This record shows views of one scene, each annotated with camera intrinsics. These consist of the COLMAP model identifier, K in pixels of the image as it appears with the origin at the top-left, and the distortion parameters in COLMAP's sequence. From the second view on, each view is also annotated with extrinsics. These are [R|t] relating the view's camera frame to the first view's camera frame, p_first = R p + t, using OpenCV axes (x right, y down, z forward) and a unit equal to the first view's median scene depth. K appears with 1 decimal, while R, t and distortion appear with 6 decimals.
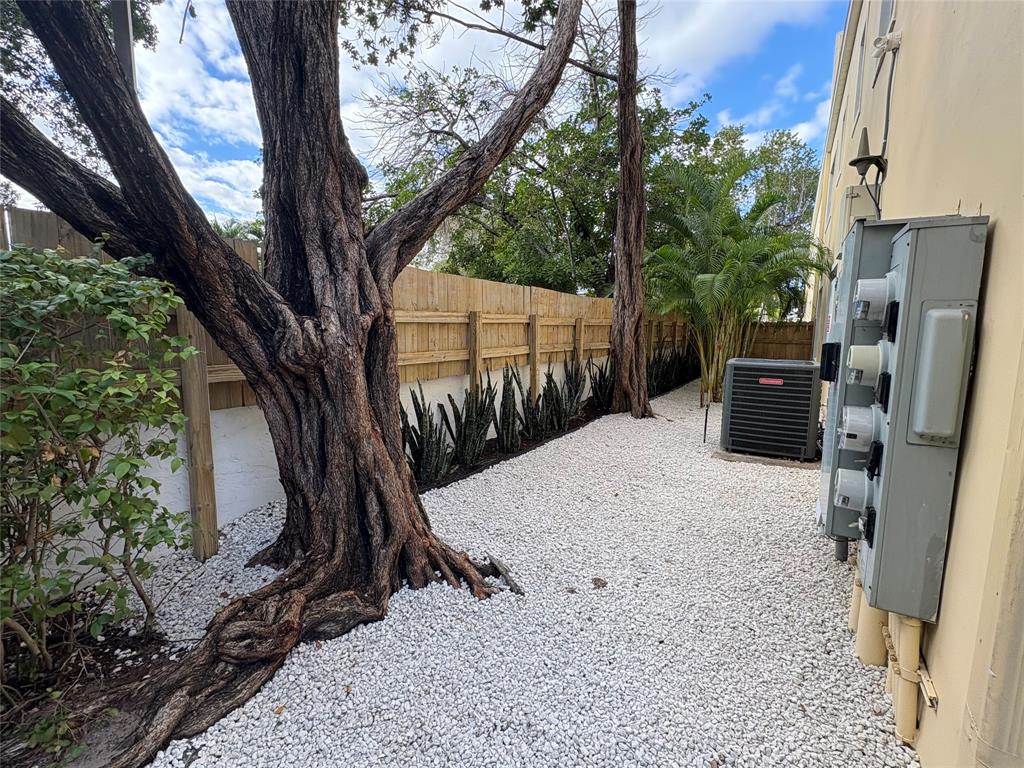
lens RADIAL K [[473.7, 0, 512.5], [0, 473.7, 384.6], [0, 0, 1]] dist [0.001782, -0.000476]
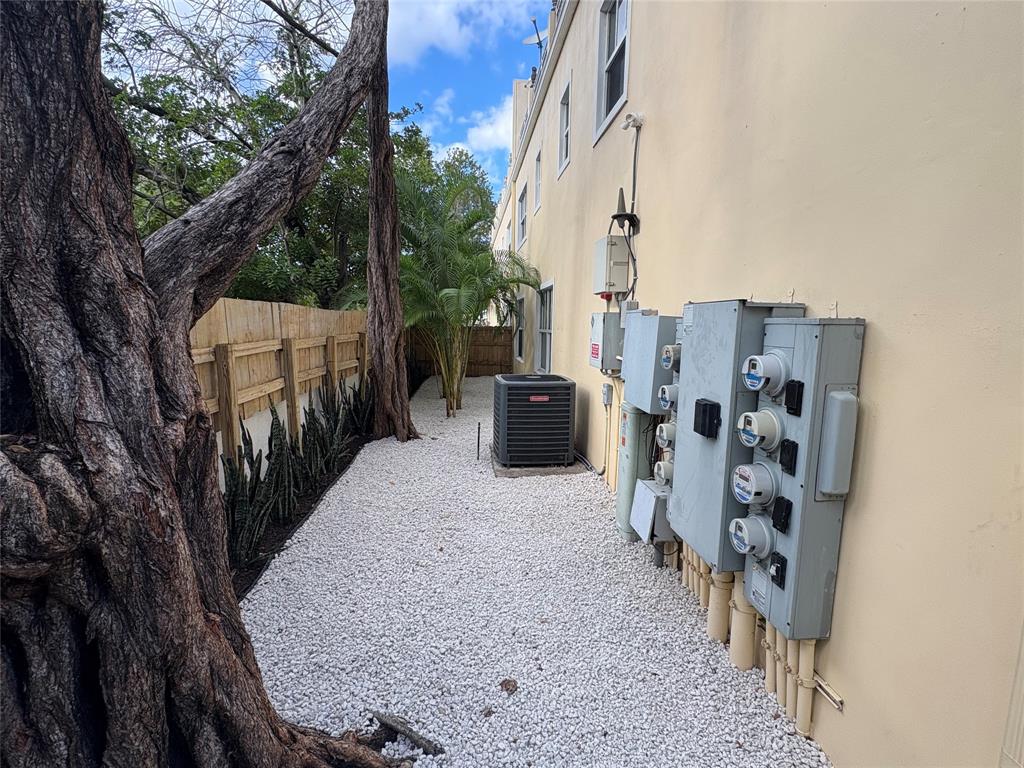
lens RADIAL K [[473.7, 0, 512.7], [0, 473.7, 385.3], [0, 0, 1]] dist [0.001782, -0.000476]
pose [[0.805221, -0.080323, 0.587509, -0.236245], [0.071135, 0.996713, 0.038773, -0.138071], [-0.588692, 0.010572, 0.808288, 0.249471]]
